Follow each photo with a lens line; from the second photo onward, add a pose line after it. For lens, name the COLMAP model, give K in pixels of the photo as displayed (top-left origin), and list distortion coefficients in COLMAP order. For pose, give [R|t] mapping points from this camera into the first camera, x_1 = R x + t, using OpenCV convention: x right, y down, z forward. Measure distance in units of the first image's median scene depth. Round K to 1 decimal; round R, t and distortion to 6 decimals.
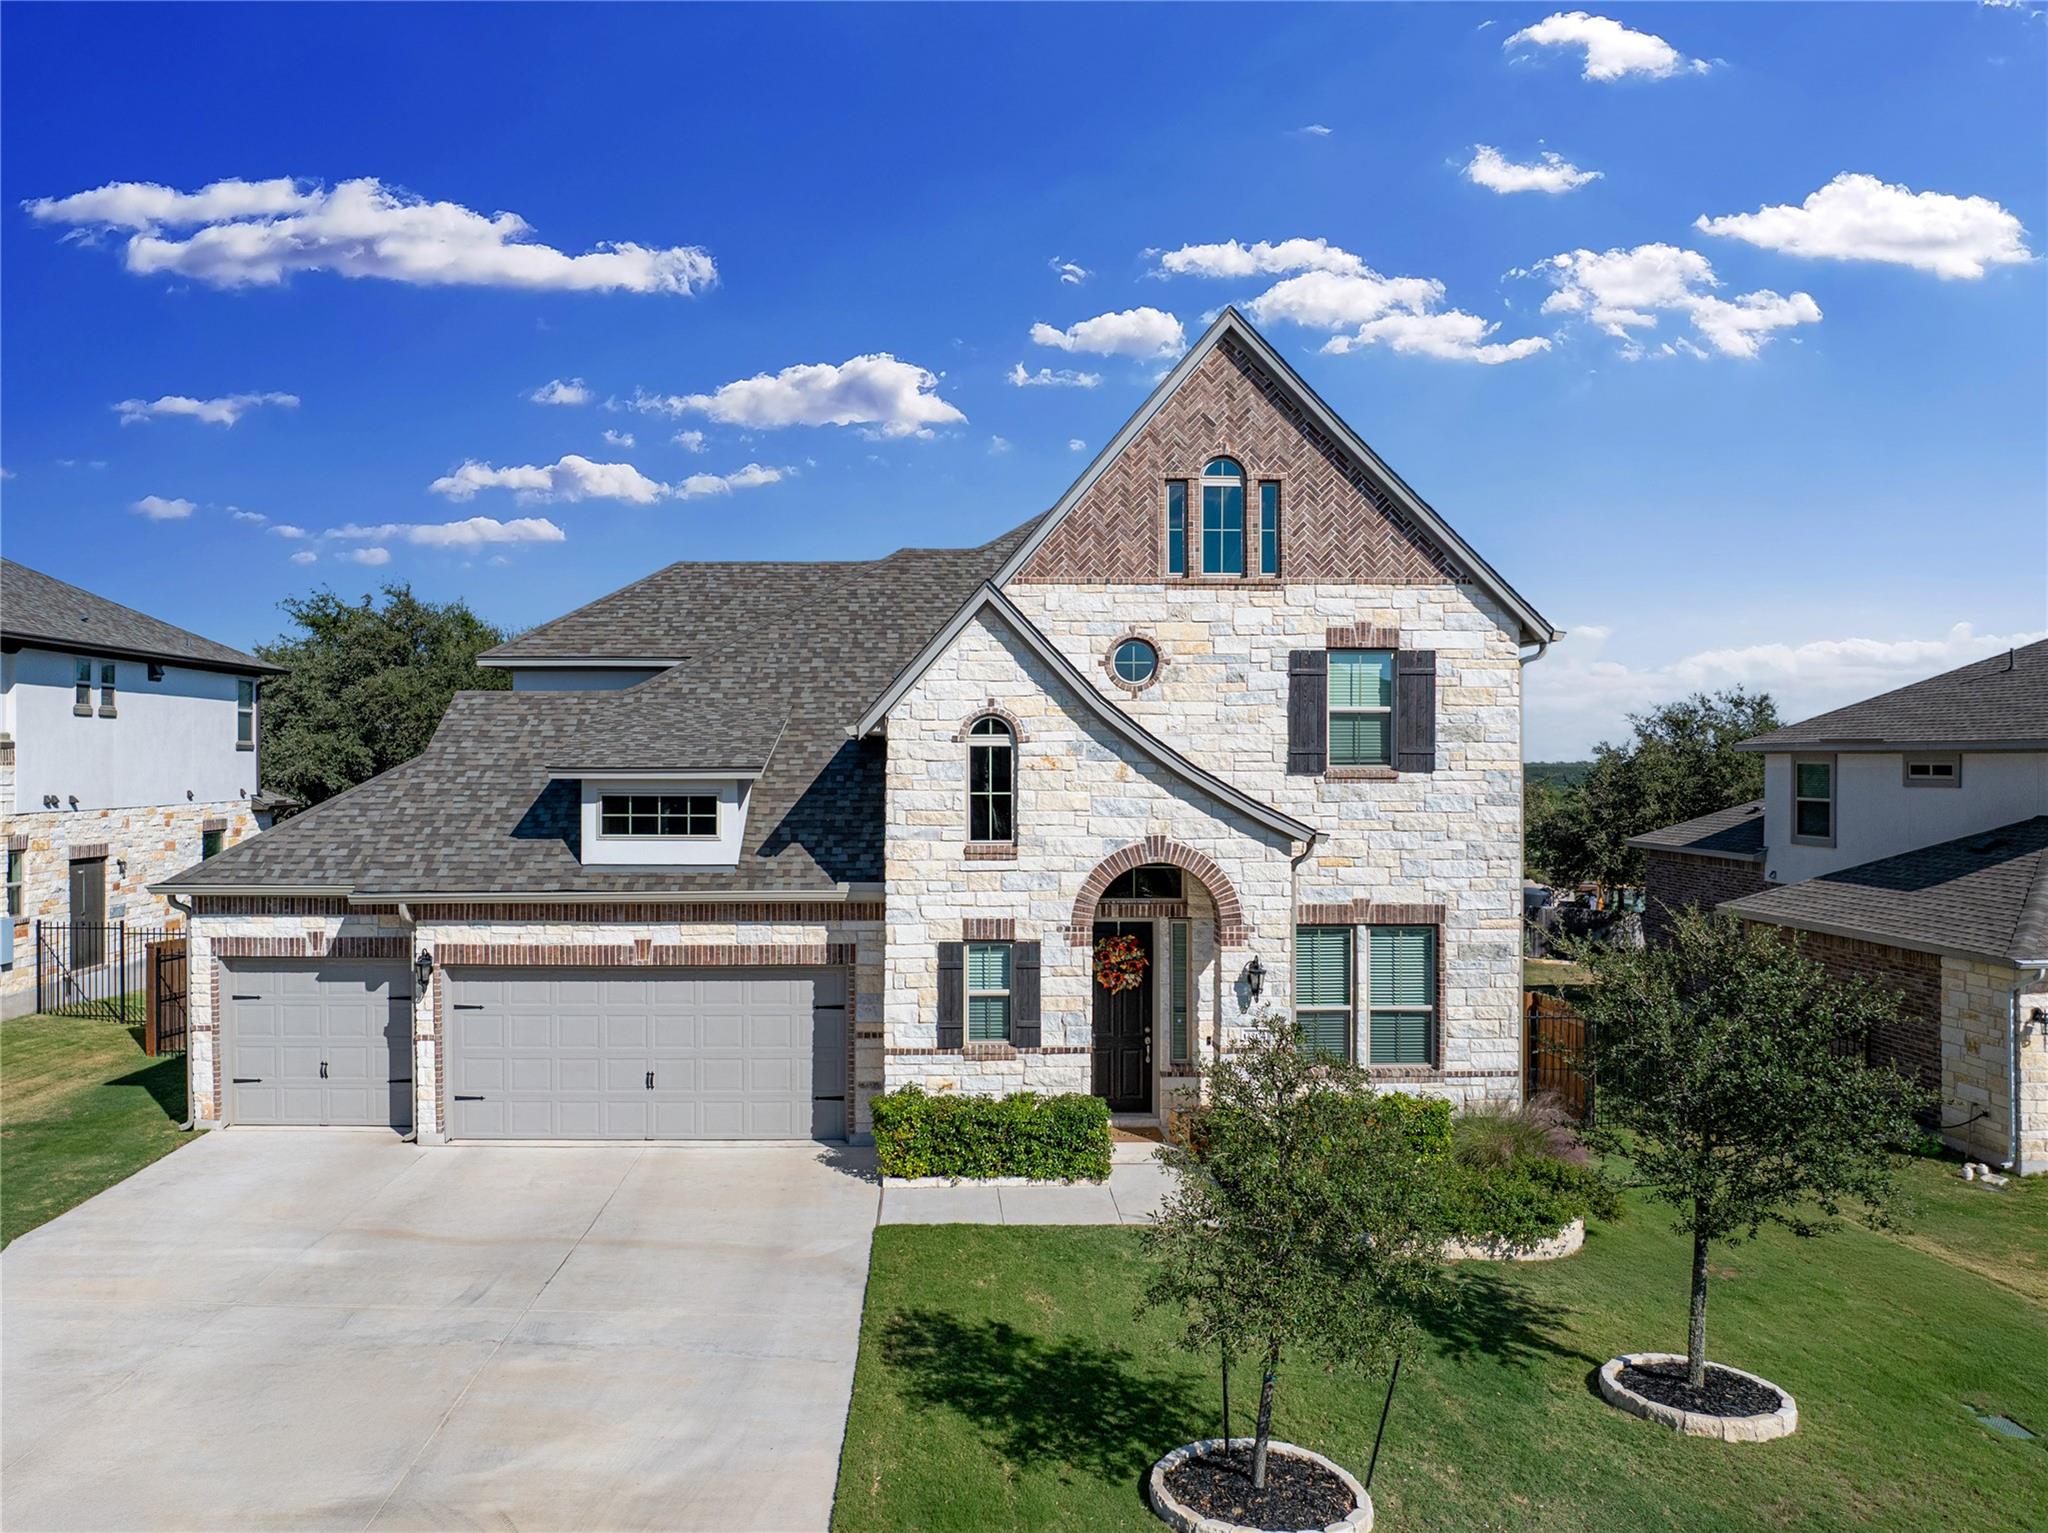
lens RADIAL K [[1467.2, 0, 931.5], [0, 1467.2, 765.3], [0, 0, 1]] dist [-0.004320, -0.047784]
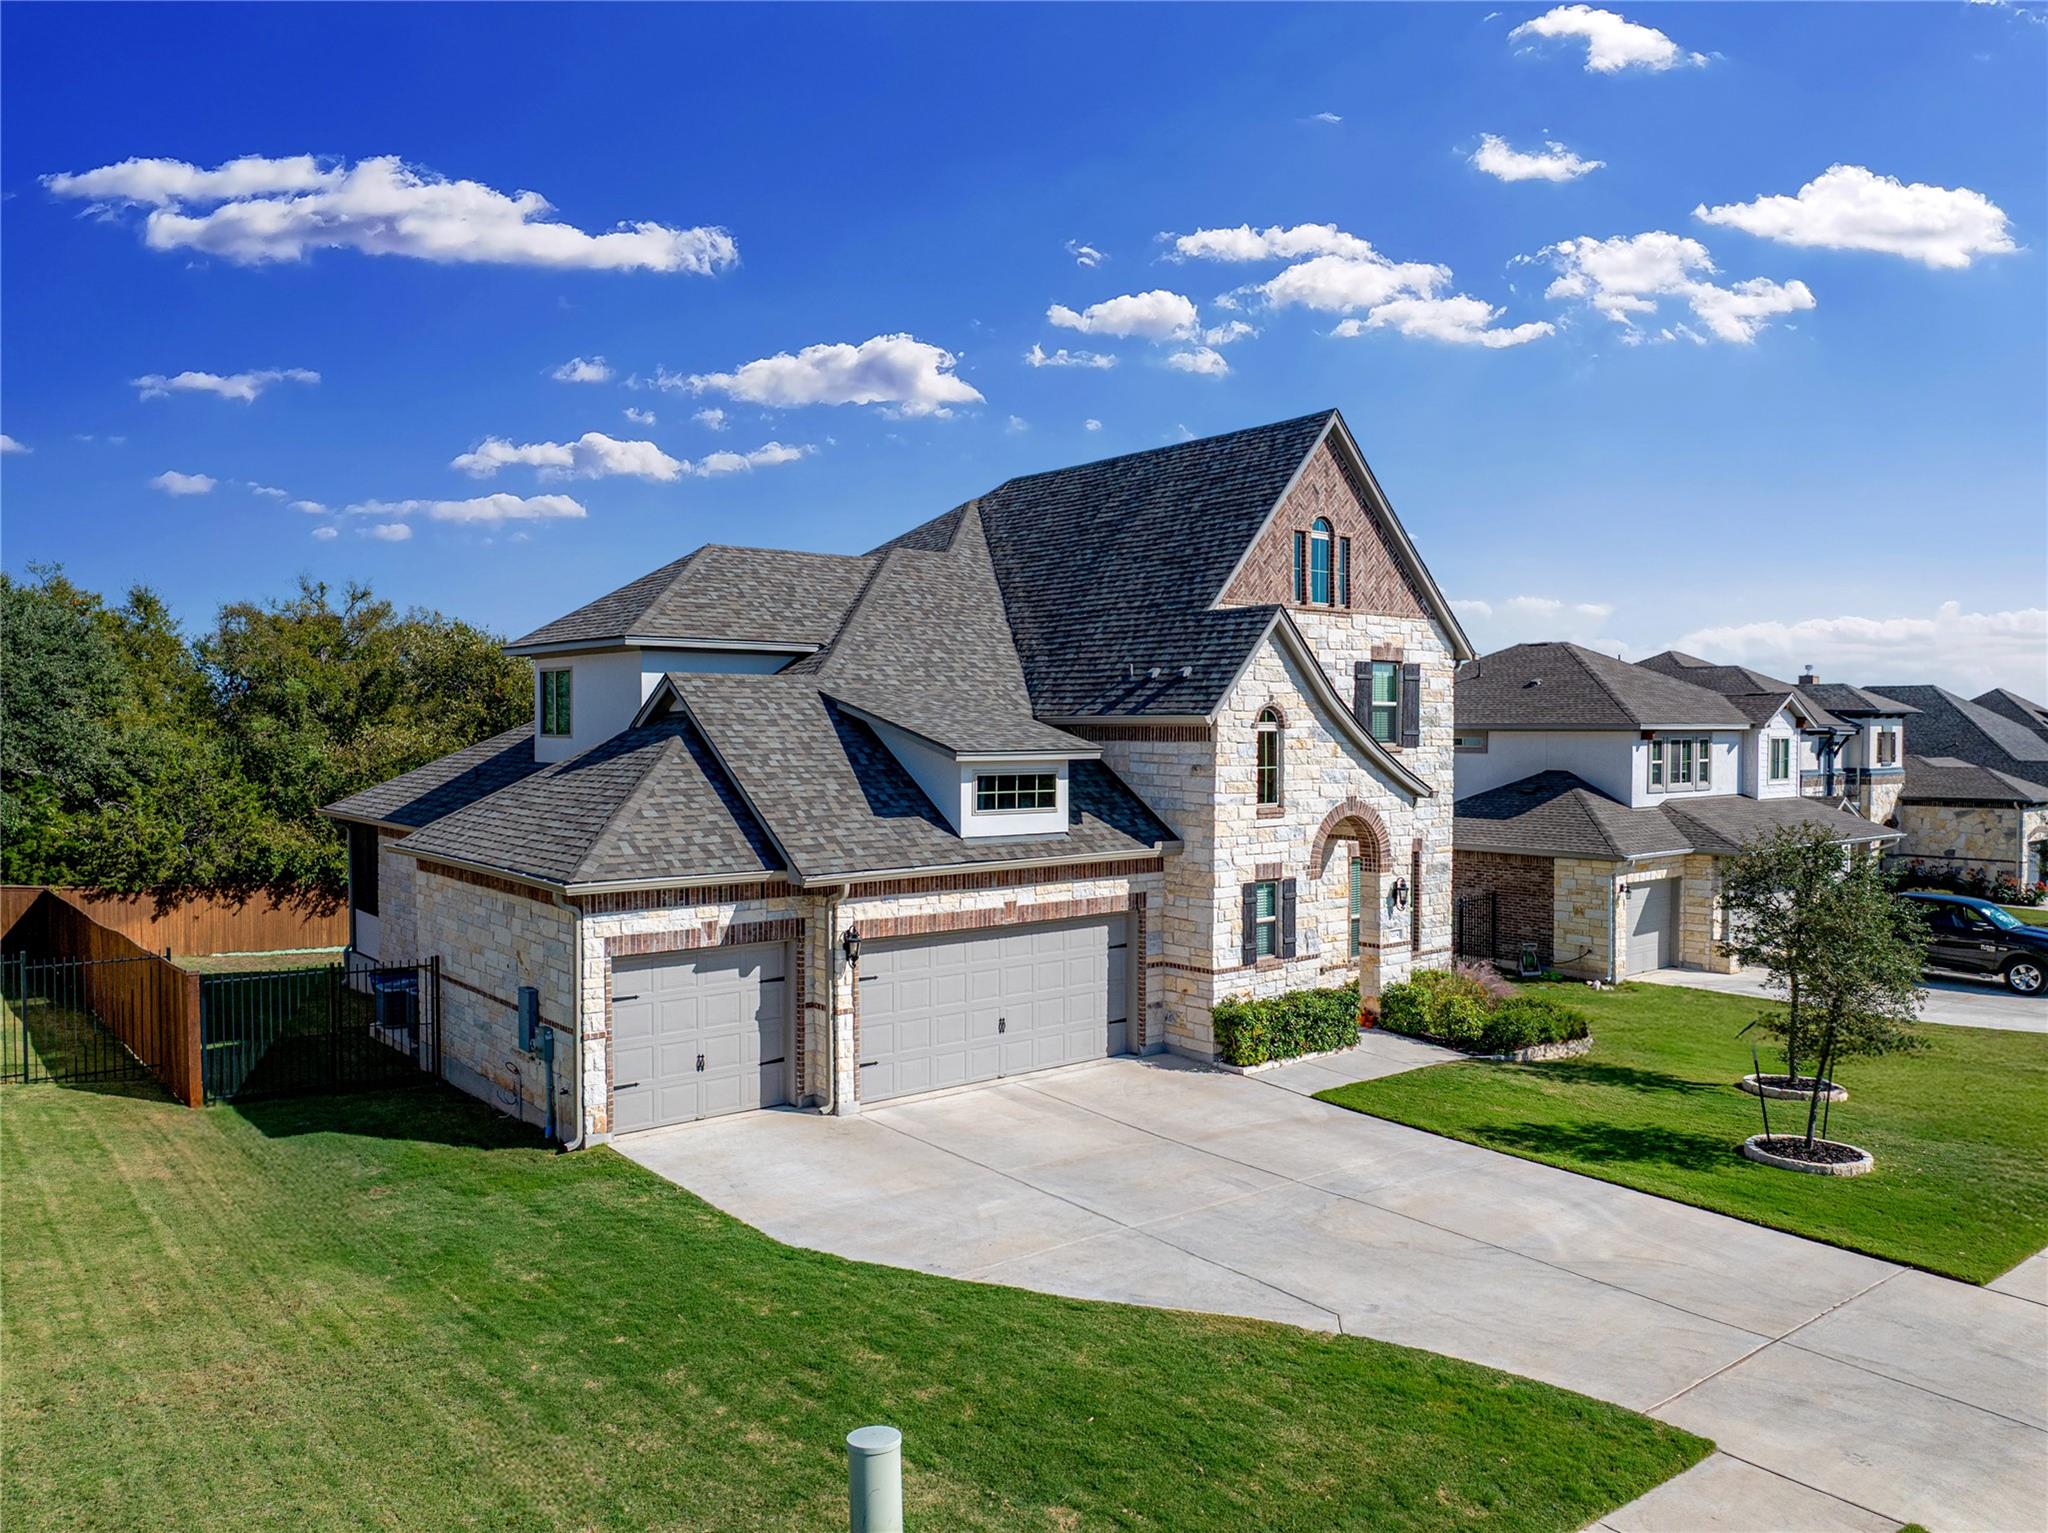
lens RADIAL K [[1429.9, 0, 1024.0], [0, 1429.9, 766.5], [0, 0, 1]] dist [-0.003861, -0.046046]
pose [[0.788484, -0.017529, 0.614805, -0.842442], [0.003357, 0.999702, 0.024197, -0.012187], [-0.615046, -0.017015, 0.788308, 0.119214]]
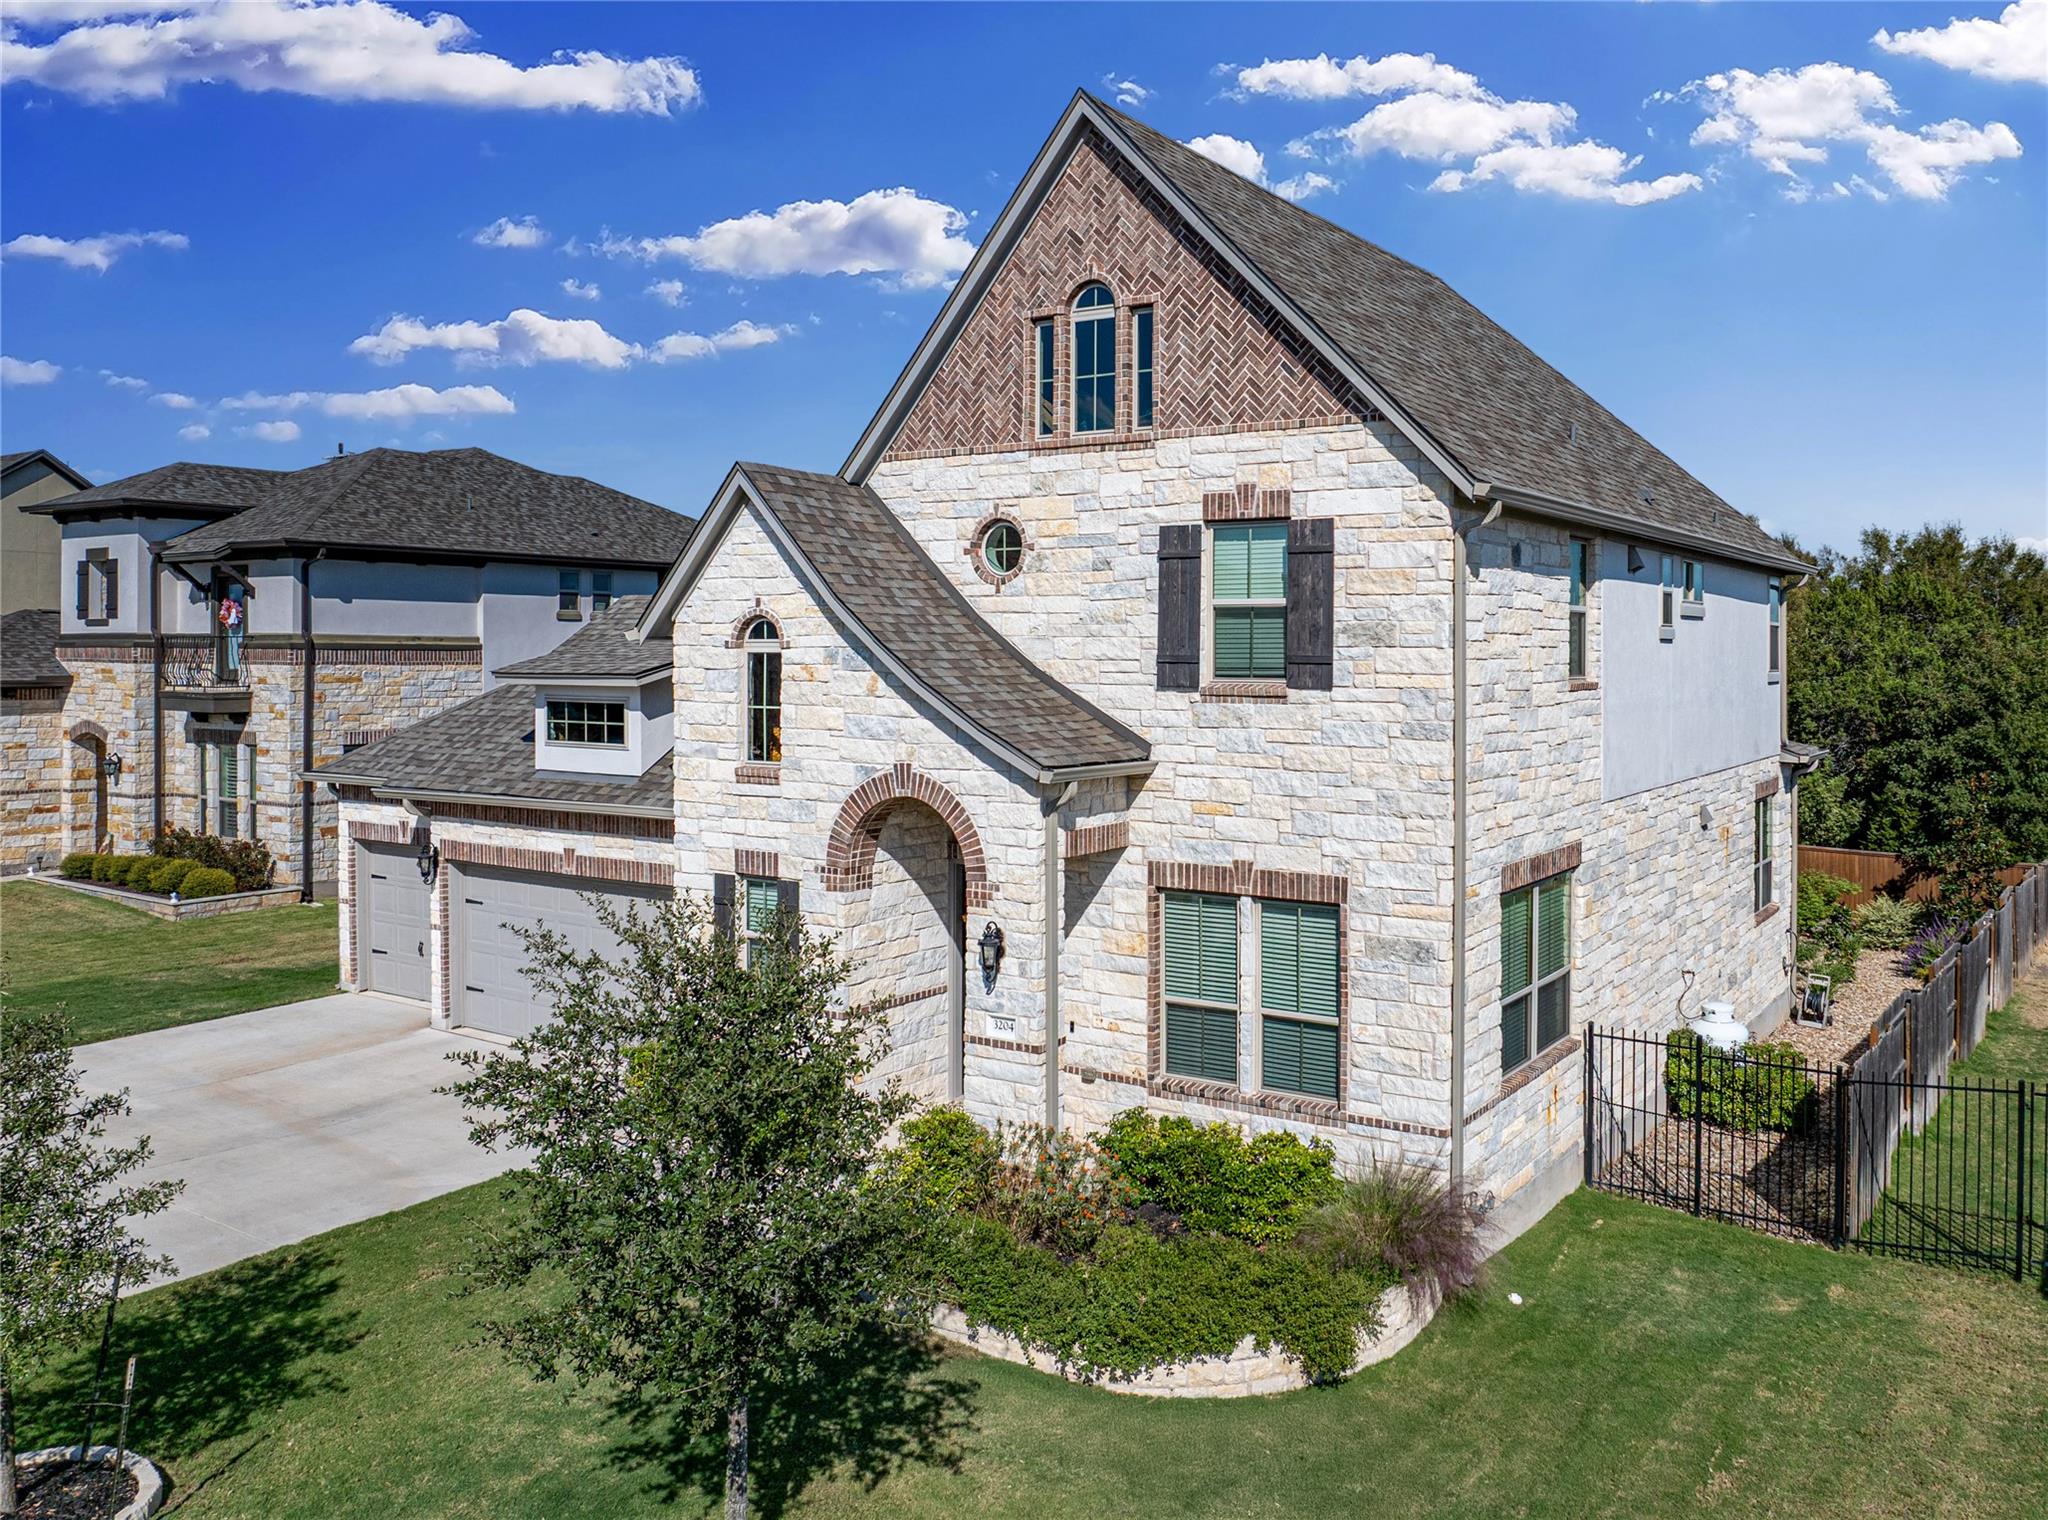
lens RADIAL K [[1599.1, 0, 1148.9], [0, 1599.1, 663.1], [0, 0, 1]] dist [0.002709, -0.066496]
pose [[0.841844, 0.005608, -0.539692, 0.686536], [-0.005156, 0.999984, 0.002348, -0.009550], [0.539696, 0.000807, 0.841860, 0.300112]]
